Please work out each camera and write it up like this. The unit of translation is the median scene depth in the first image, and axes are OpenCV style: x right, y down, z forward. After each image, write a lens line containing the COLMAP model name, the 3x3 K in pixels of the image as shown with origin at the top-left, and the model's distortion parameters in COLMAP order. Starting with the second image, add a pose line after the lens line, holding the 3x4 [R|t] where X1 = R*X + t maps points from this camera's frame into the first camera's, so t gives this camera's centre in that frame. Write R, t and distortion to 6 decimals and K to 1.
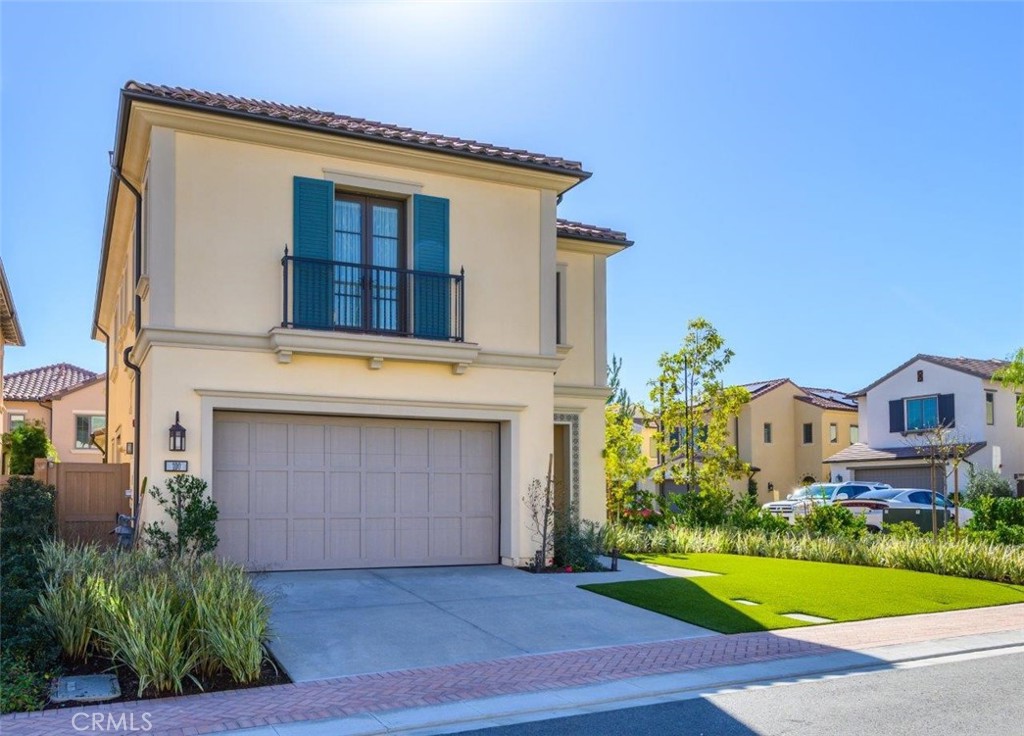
lens RADIAL K [[873.4, 0, 471.3], [0, 873.4, 478.3], [0, 0, 1]] dist [0.011931, 0.008864]
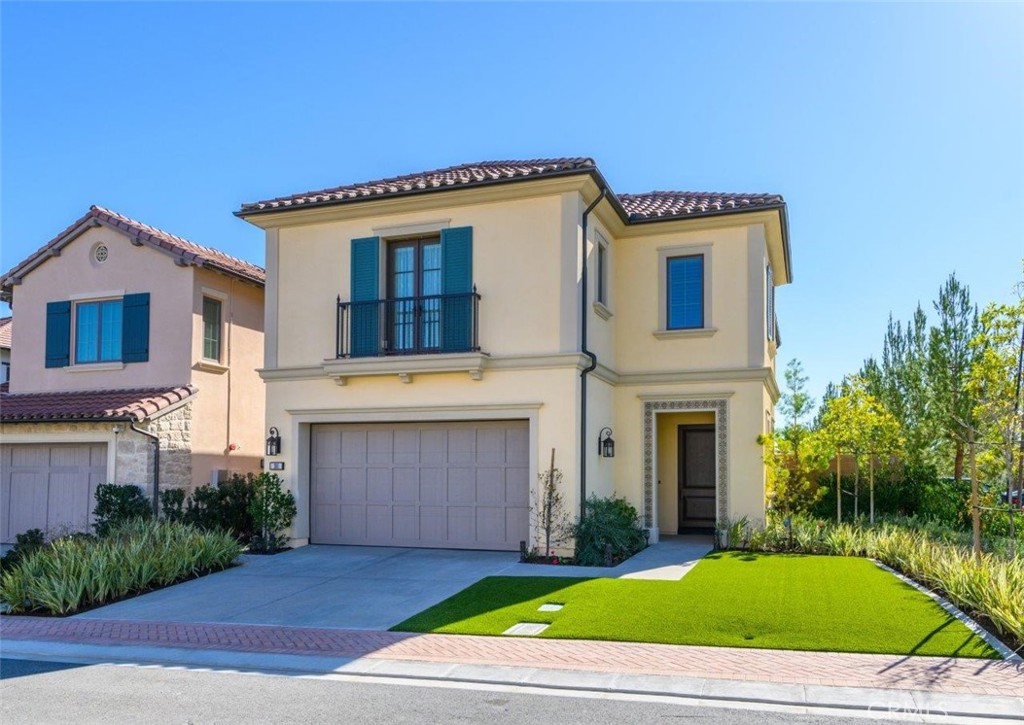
lens RADIAL K [[816.8, 0, 544.2], [0, 816.8, 444.8], [0, 0, 1]] dist [0.023544, -0.011937]
pose [[0.729025, -0.023987, -0.684067, 0.774970], [0.015521, 0.999708, -0.018514, -0.014969], [0.684311, 0.002880, 0.729184, 0.295710]]
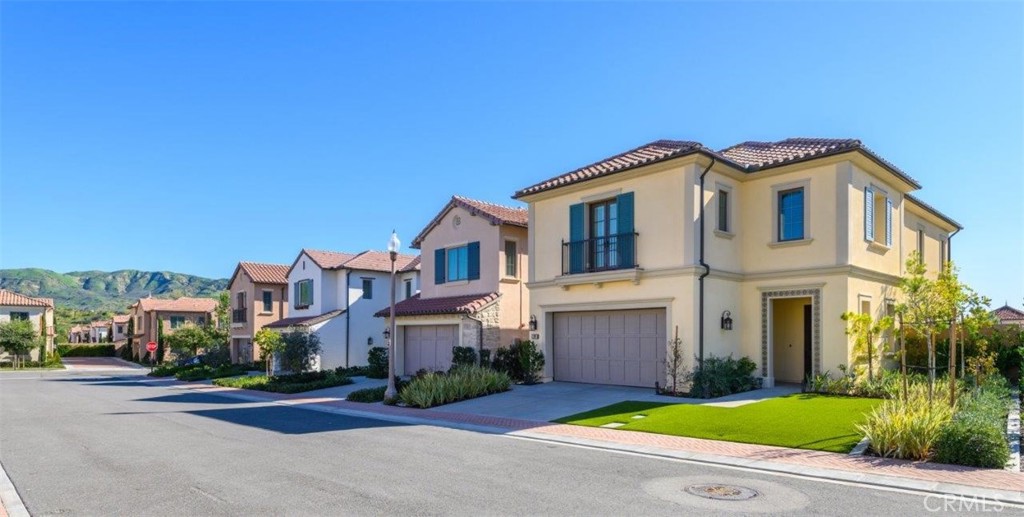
lens RADIAL K [[620.1, 0, 499.7], [0, 620.1, 335.1], [0, 0, 1]] dist [0.008682, -0.003070]
pose [[0.307474, -0.003482, -0.951550, 1.171856], [0.027221, 0.999616, 0.005138, -0.026681], [0.951167, -0.027482, 0.307451, 0.314767]]
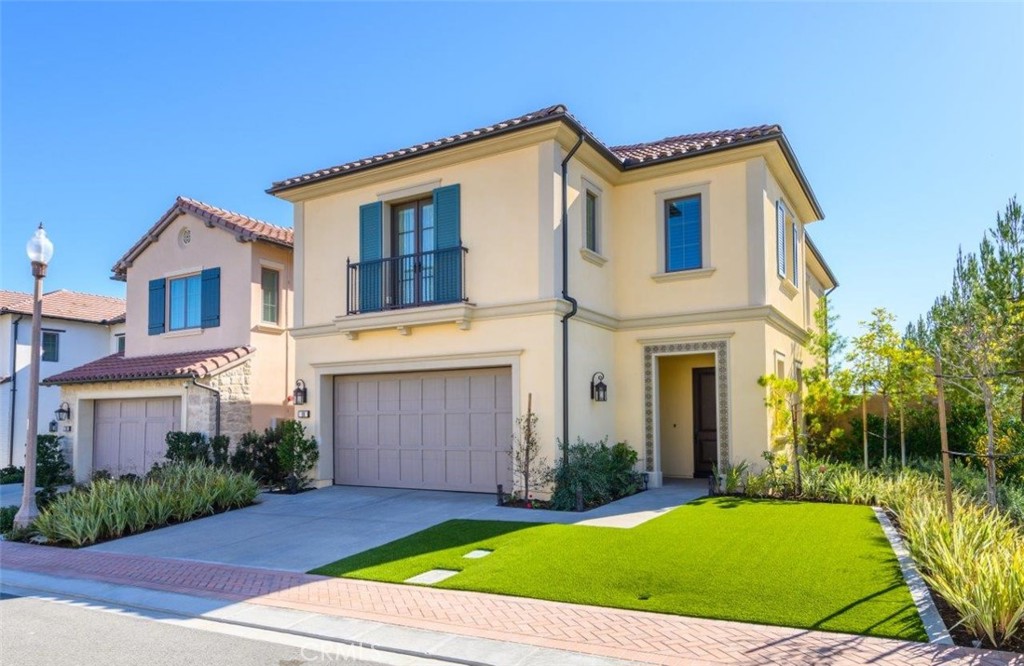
lens RADIAL K [[721.3, 0, 494.1], [0, 721.3, 390.3], [0, 0, 1]] dist [0.021535, -0.011578]
pose [[0.557376, -0.040697, -0.829262, 0.819042], [0.029704, 0.999136, -0.029069, -0.008026], [0.829729, -0.008431, 0.558103, 0.496177]]
